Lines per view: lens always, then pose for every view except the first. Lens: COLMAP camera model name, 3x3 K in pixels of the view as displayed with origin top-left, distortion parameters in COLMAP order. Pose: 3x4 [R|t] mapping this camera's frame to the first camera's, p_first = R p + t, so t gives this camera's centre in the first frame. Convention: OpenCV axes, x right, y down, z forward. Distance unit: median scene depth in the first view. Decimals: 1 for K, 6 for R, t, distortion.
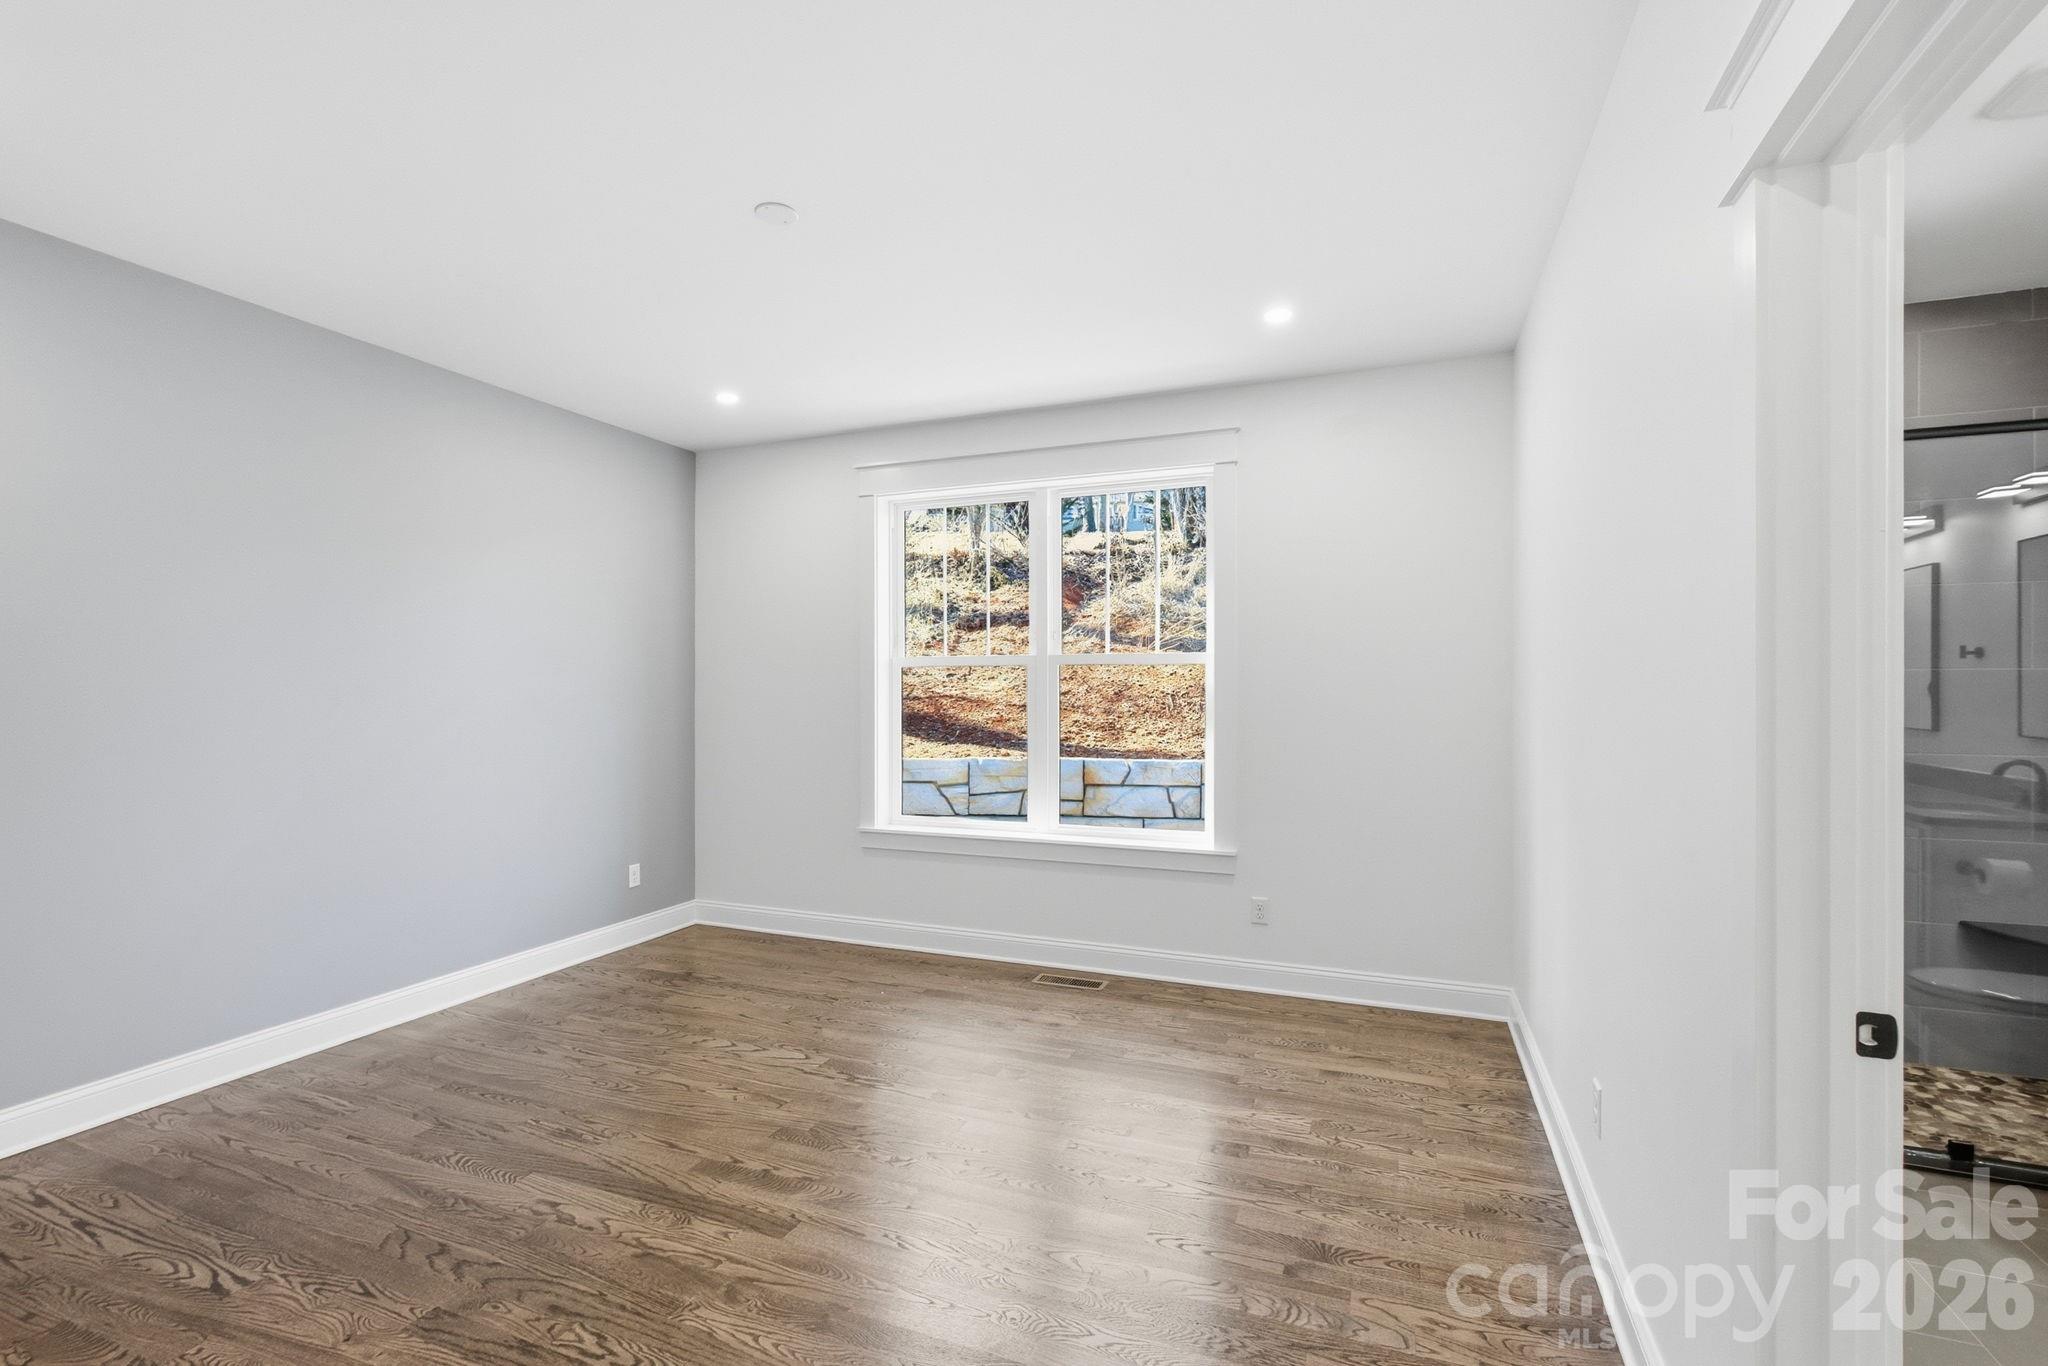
lens RADIAL K [[889.0, 0, 1054.2], [0, 889.0, 681.0], [0, 0, 1]] dist [-0.000844, -0.000068]
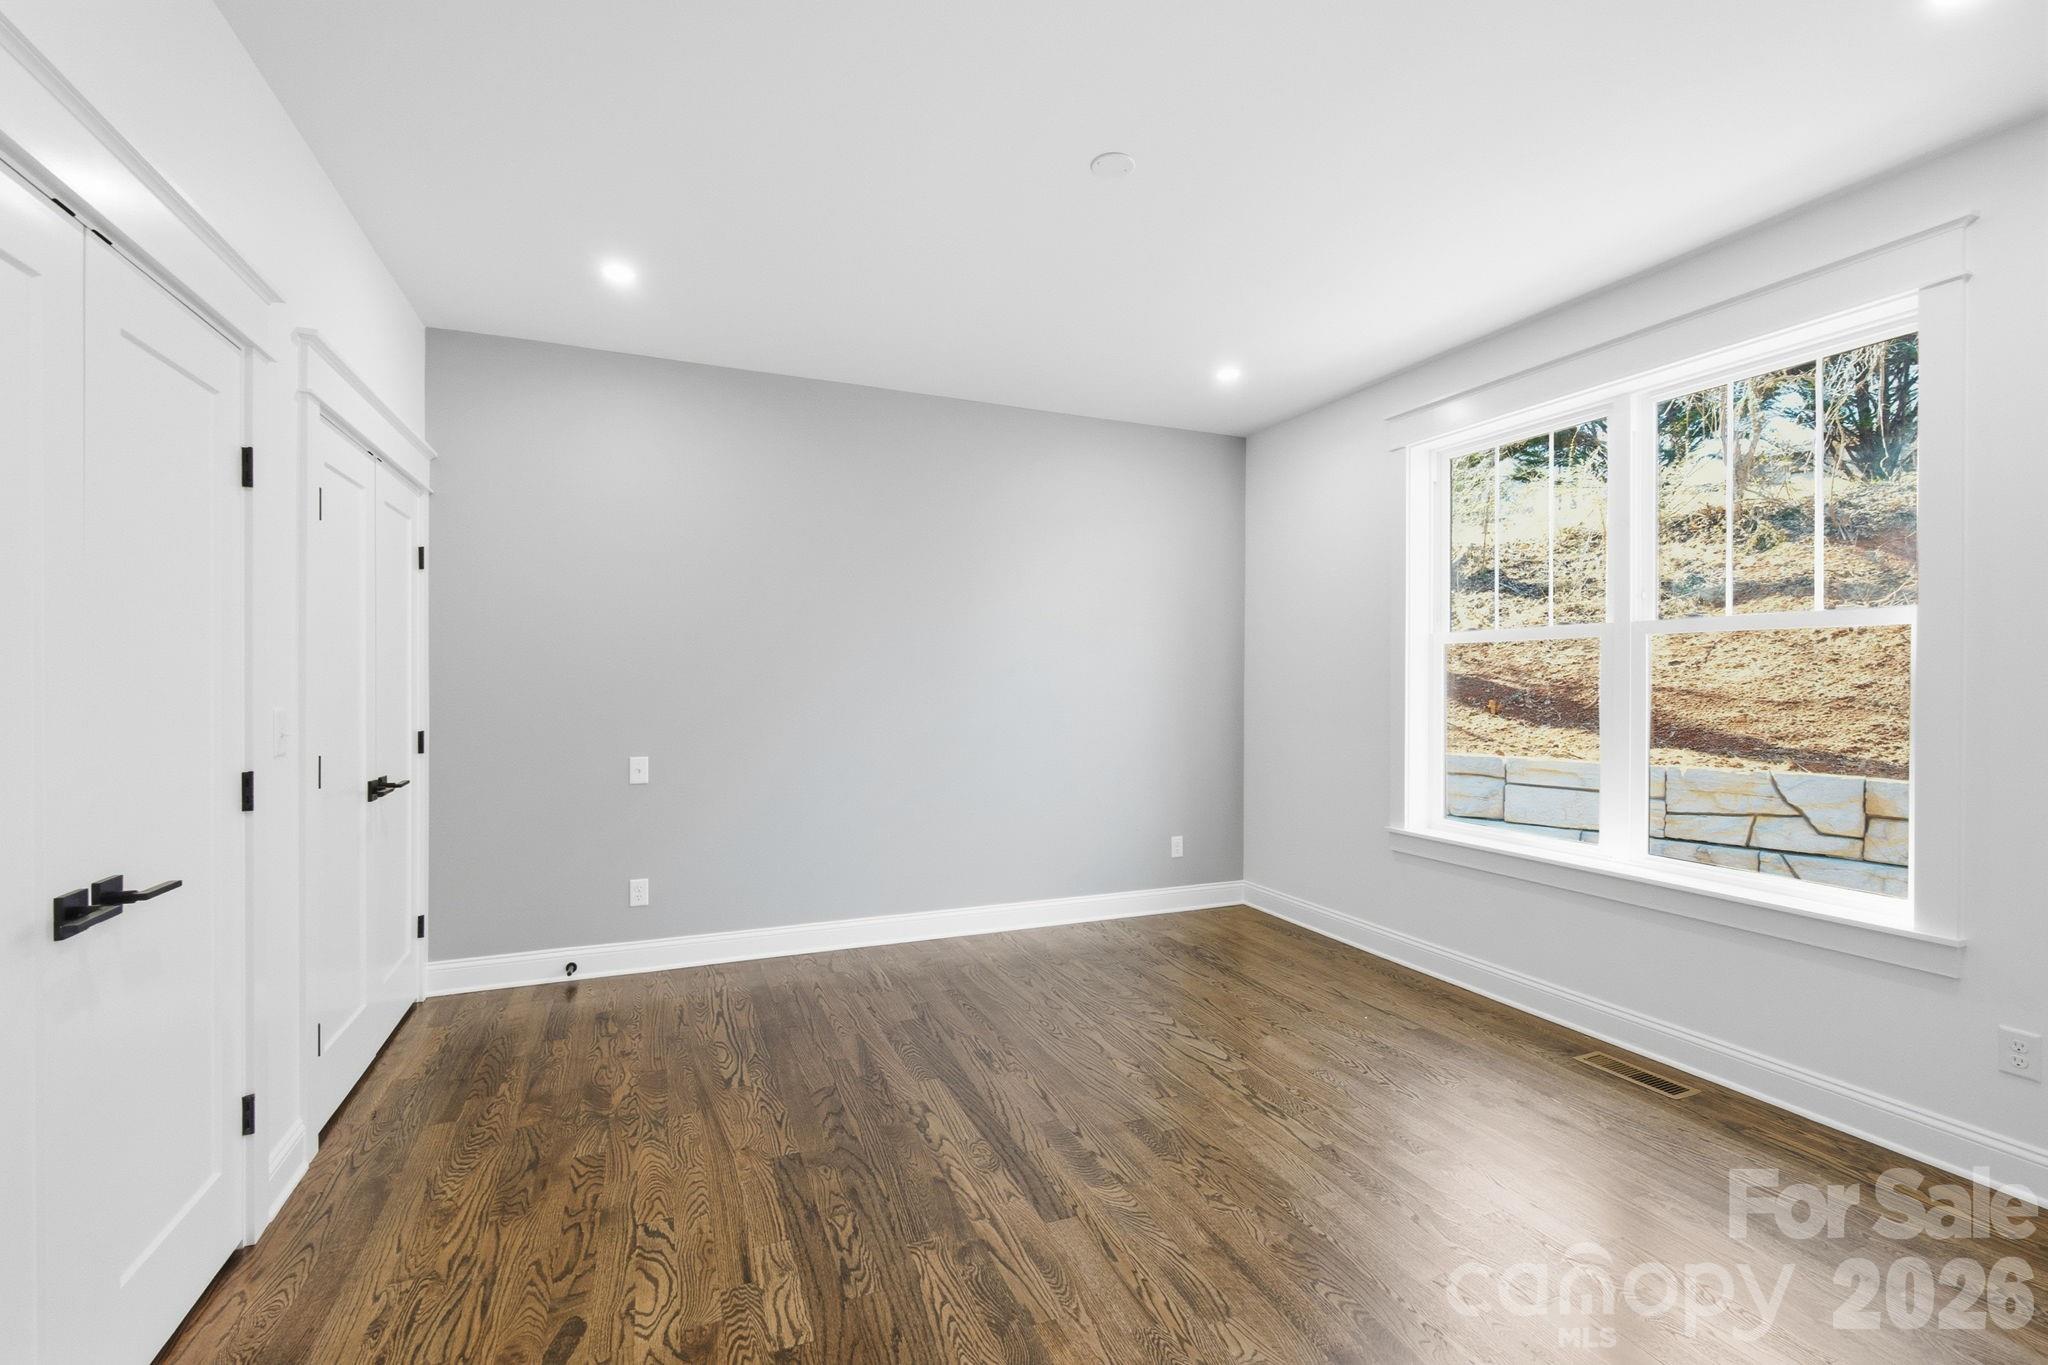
lens RADIAL K [[889.0, 0, 1054.2], [0, 889.0, 680.5], [0, 0, 1]] dist [-0.000844, -0.000068]
pose [[0.708852, 0.002494, -0.705353, 0.200093], [0.001610, 0.999985, 0.005155, 0.017042], [0.705356, -0.004790, 0.708837, 0.170755]]
